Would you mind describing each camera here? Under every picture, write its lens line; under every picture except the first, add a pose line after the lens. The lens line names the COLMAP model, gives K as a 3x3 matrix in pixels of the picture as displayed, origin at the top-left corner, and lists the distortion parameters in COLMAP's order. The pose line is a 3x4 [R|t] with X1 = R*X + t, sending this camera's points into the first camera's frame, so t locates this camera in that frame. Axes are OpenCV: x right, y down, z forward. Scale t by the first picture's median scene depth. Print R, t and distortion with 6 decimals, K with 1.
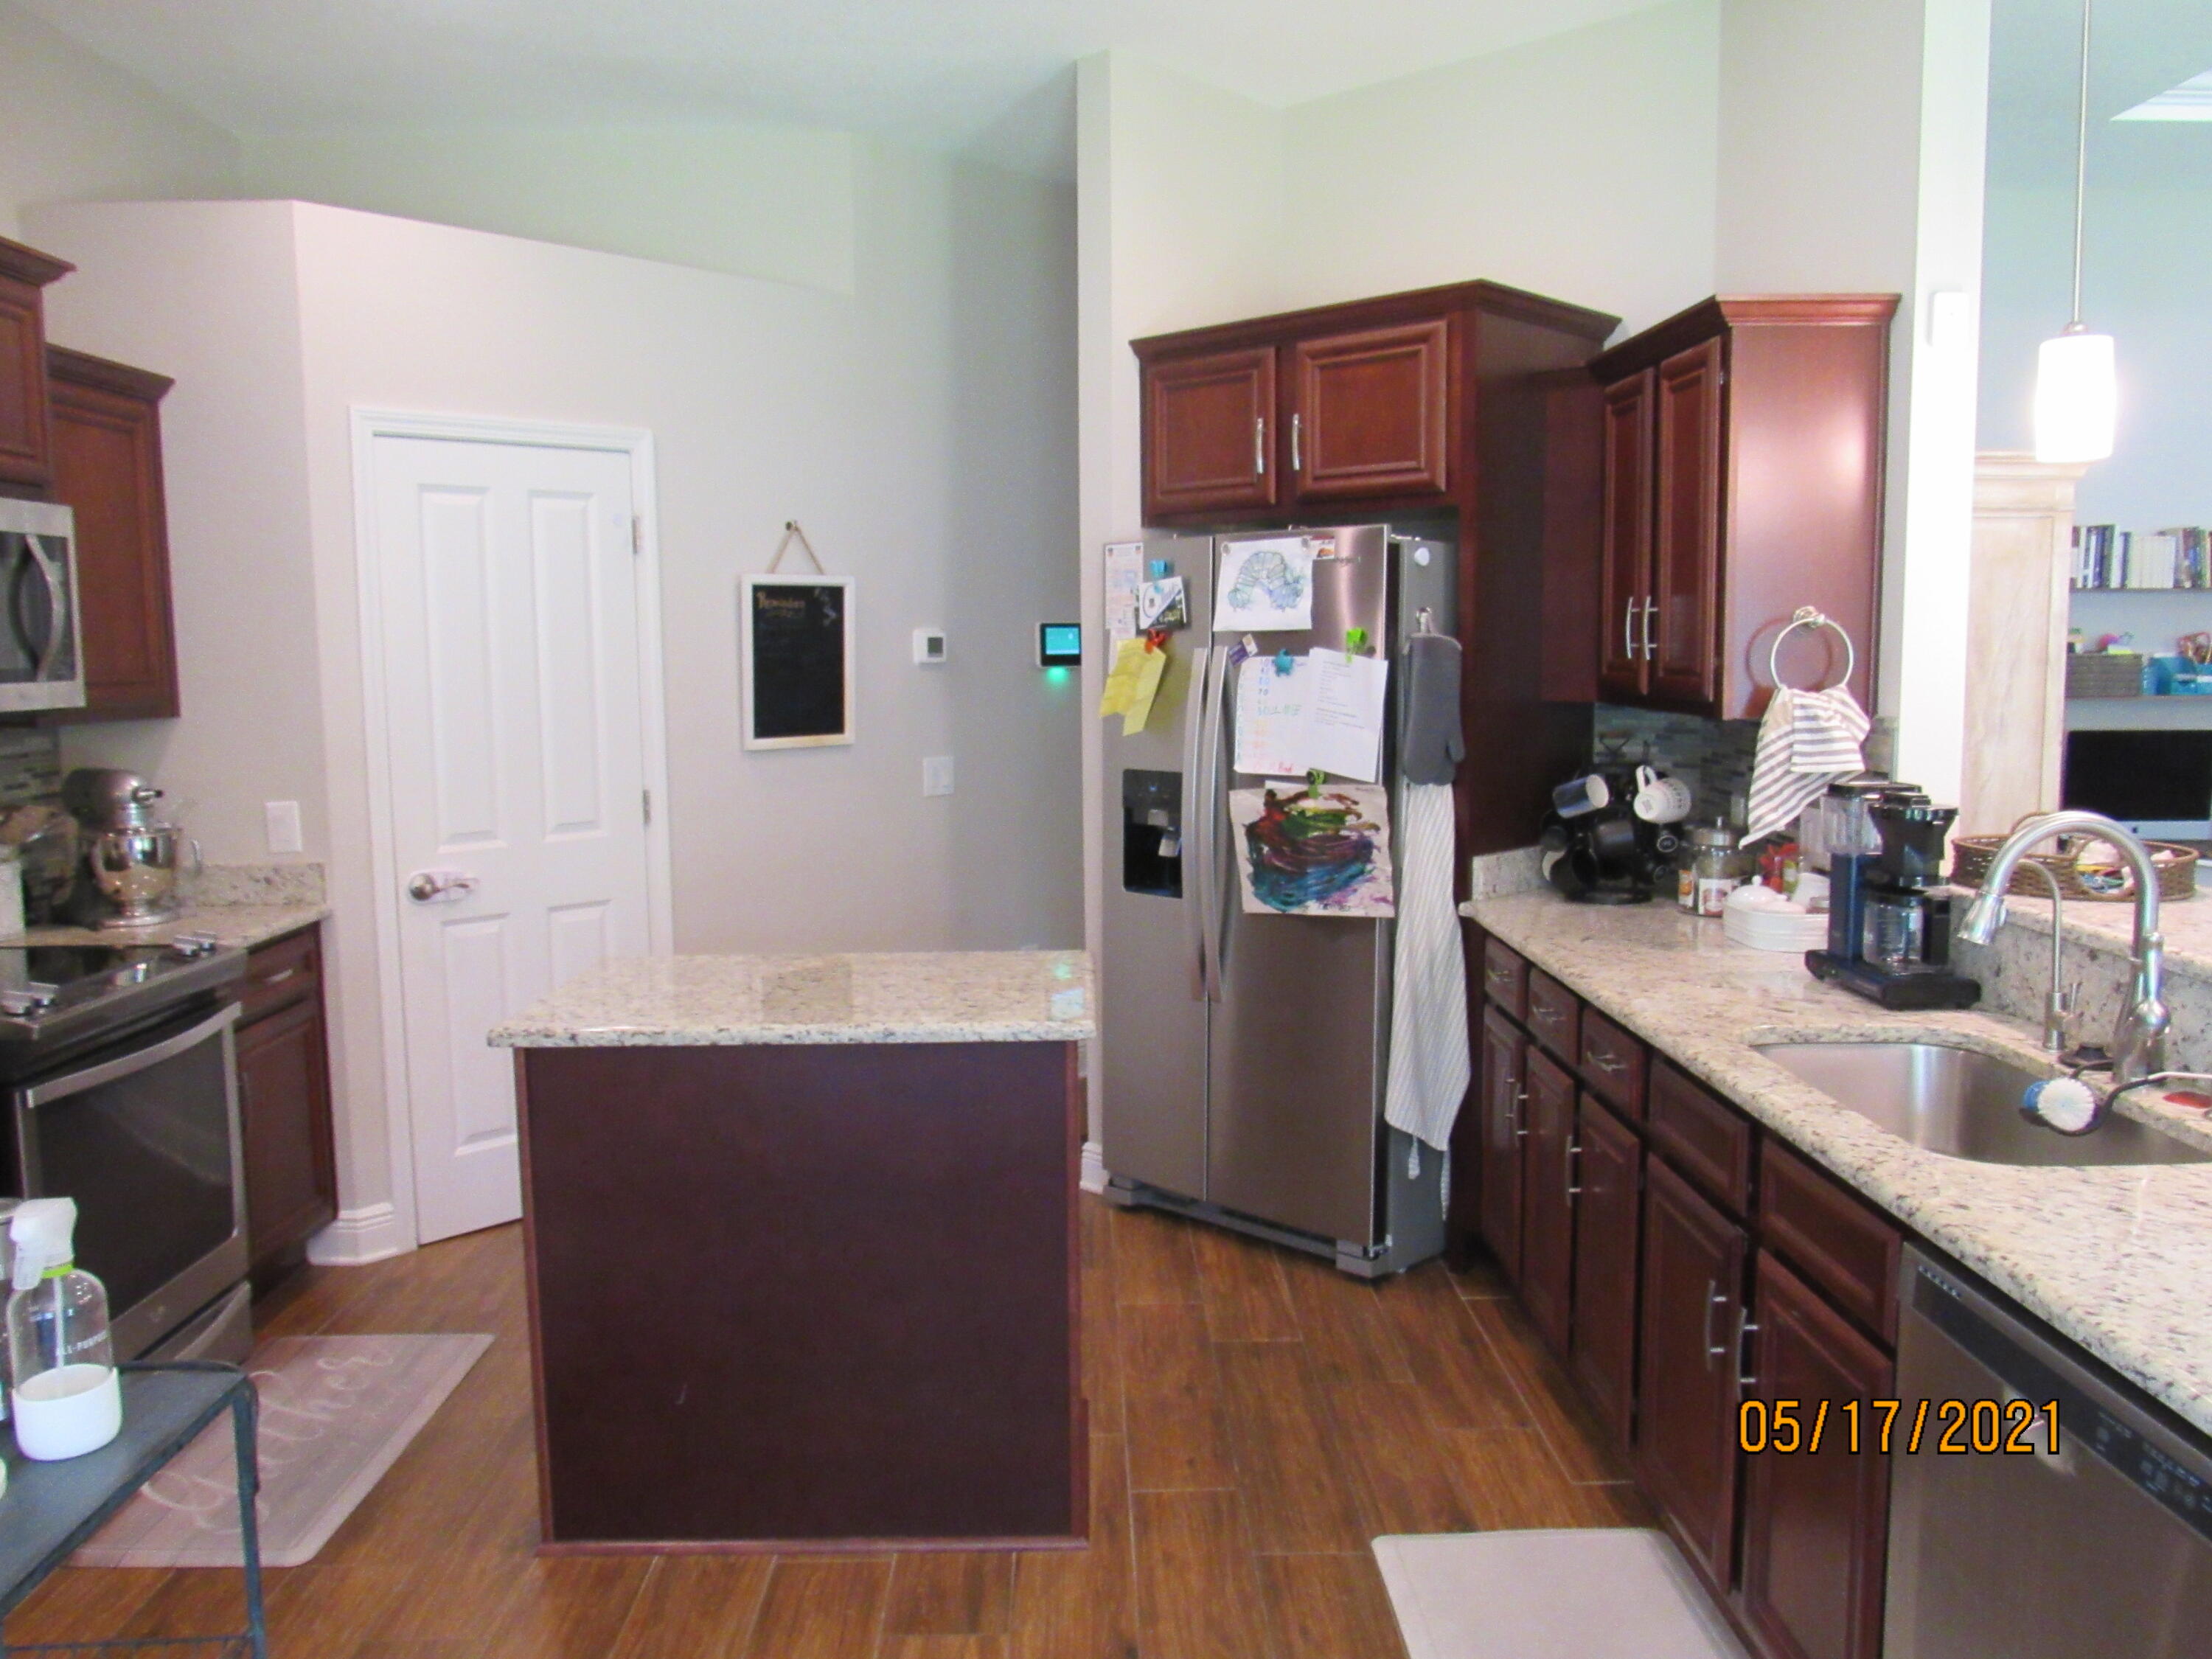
lens RADIAL K [[1745.7, 0, 1104.0], [0, 1745.7, 850.1], [0, 0, 1]] dist [-0.035813, 0.013765]
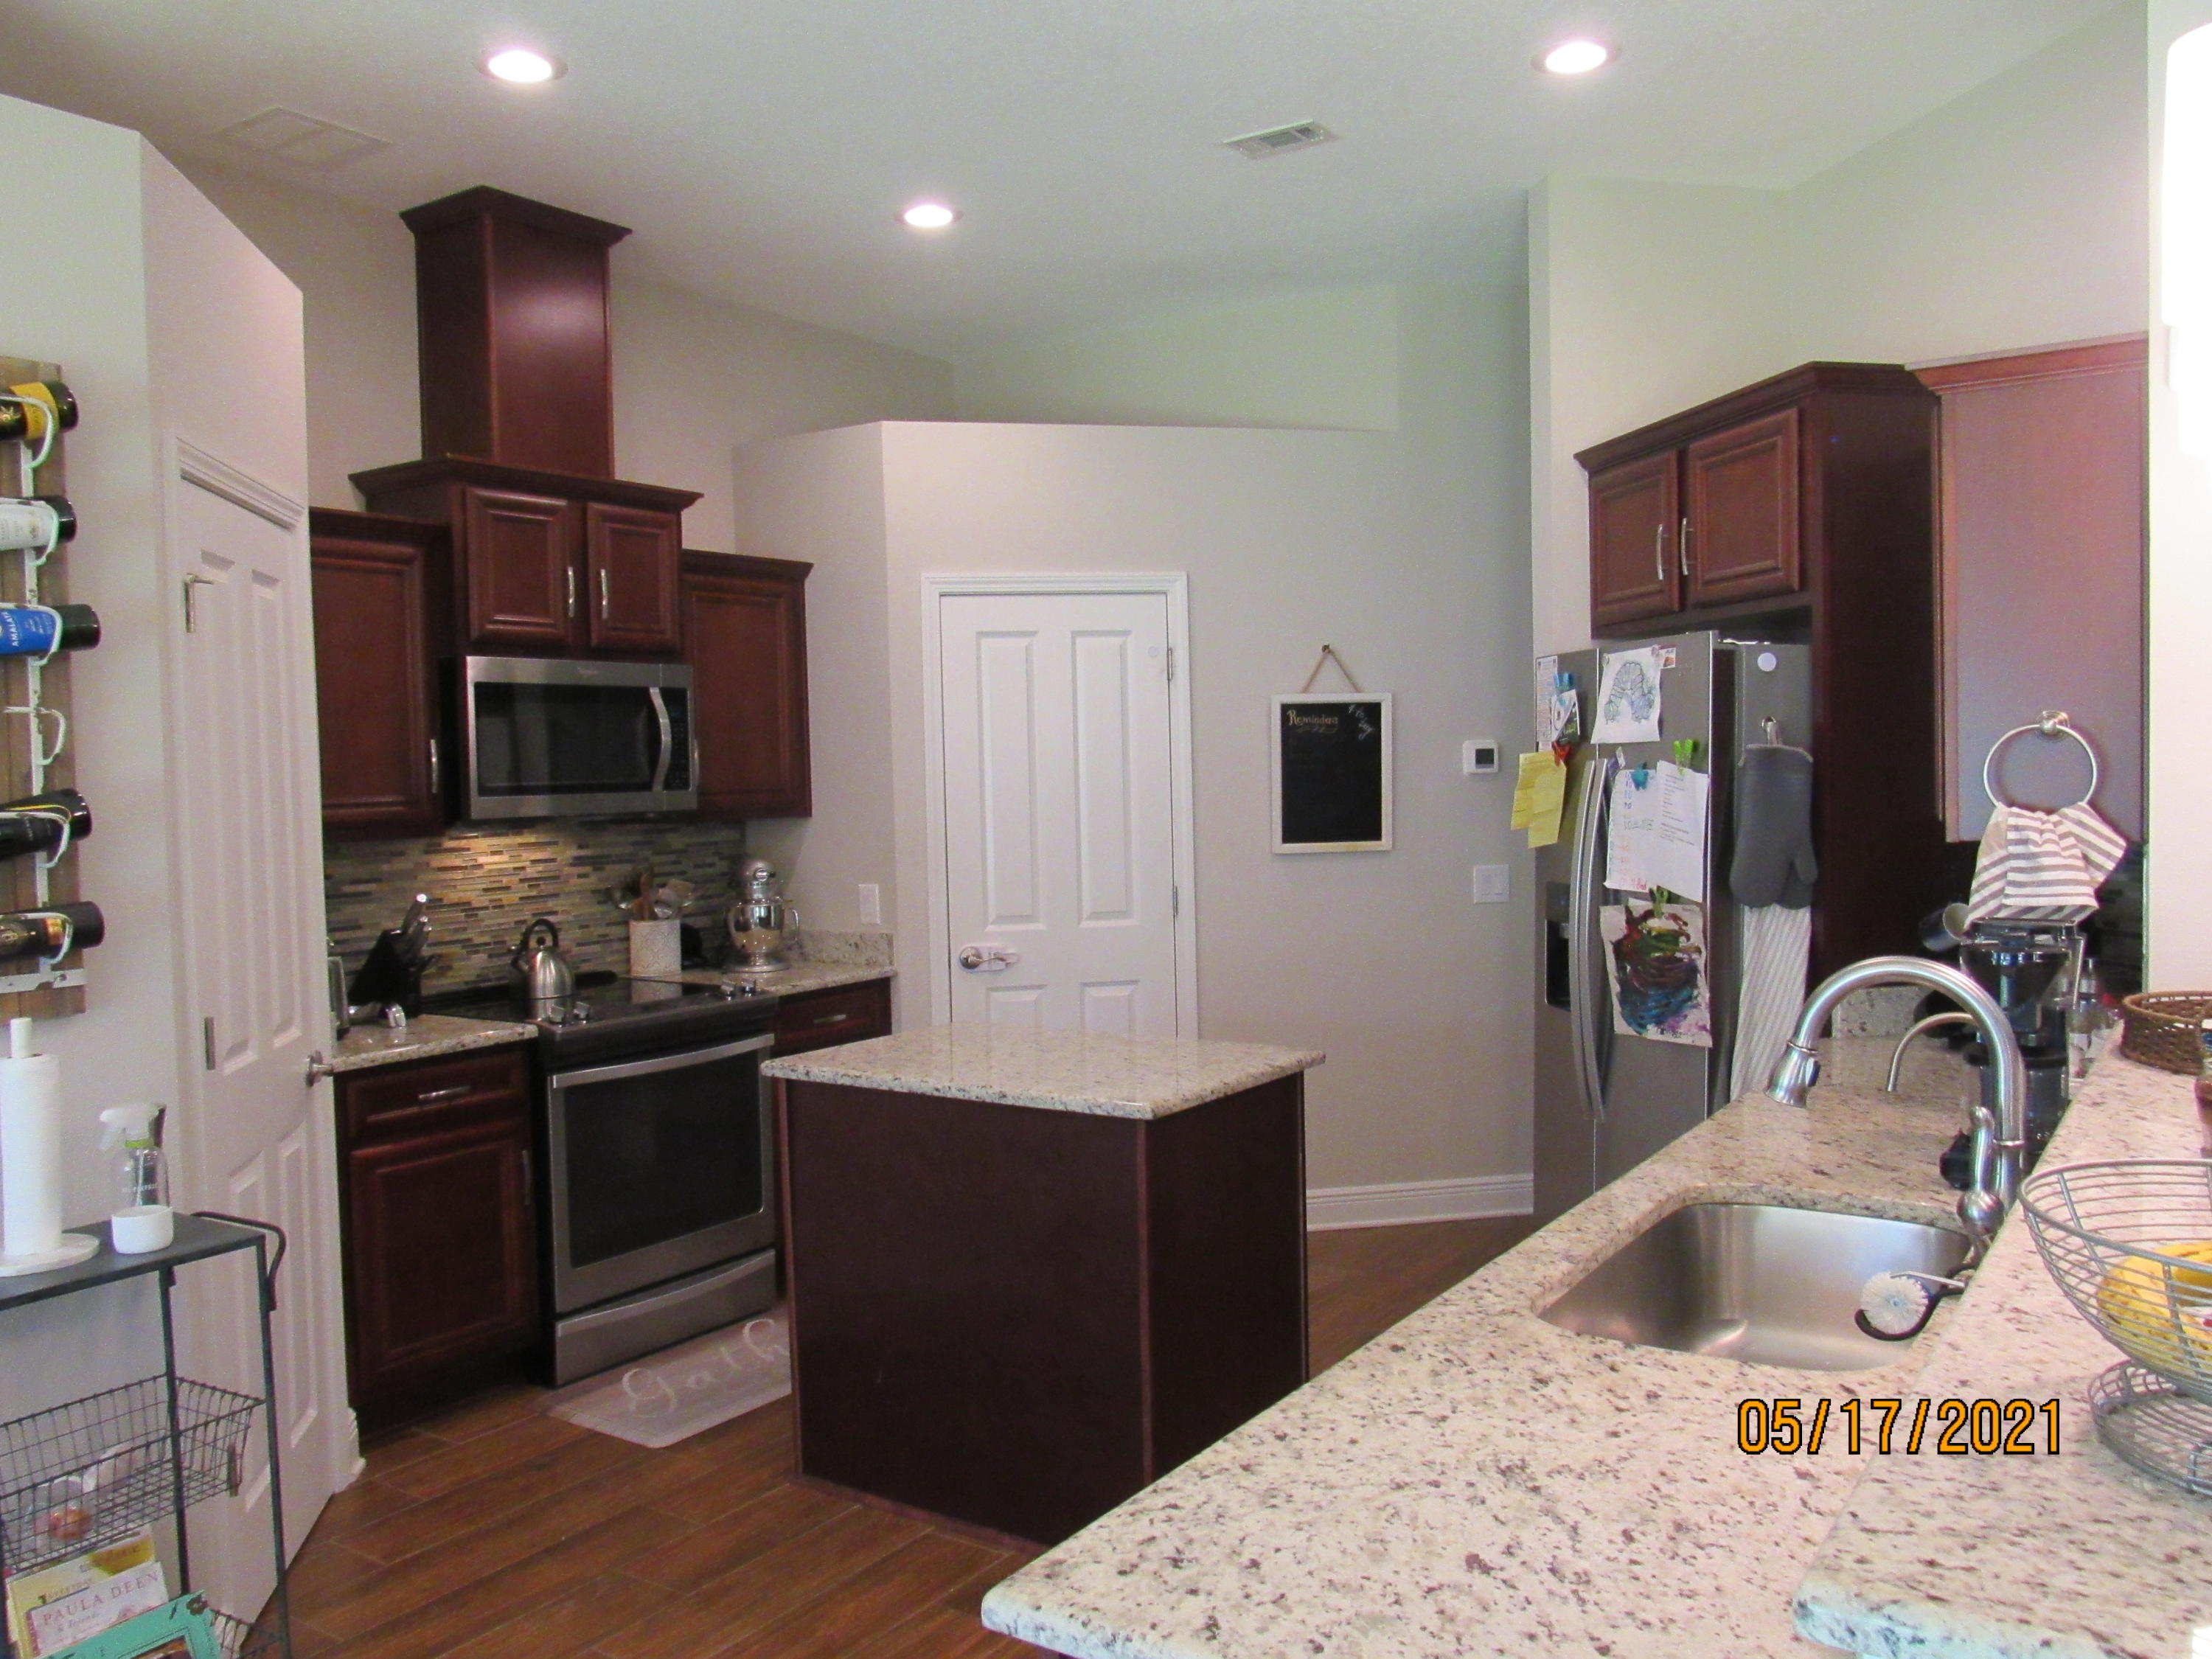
lens RADIAL K [[1745.7, 0, 1090.3], [0, 1745.7, 843.1], [0, 0, 1]] dist [-0.035813, 0.013765]
pose [[0.819258, 0.020023, -0.573076, 0.408127], [-0.056007, 0.997406, -0.045218, -0.009616], [0.570684, 0.069142, 0.818254, 0.040988]]
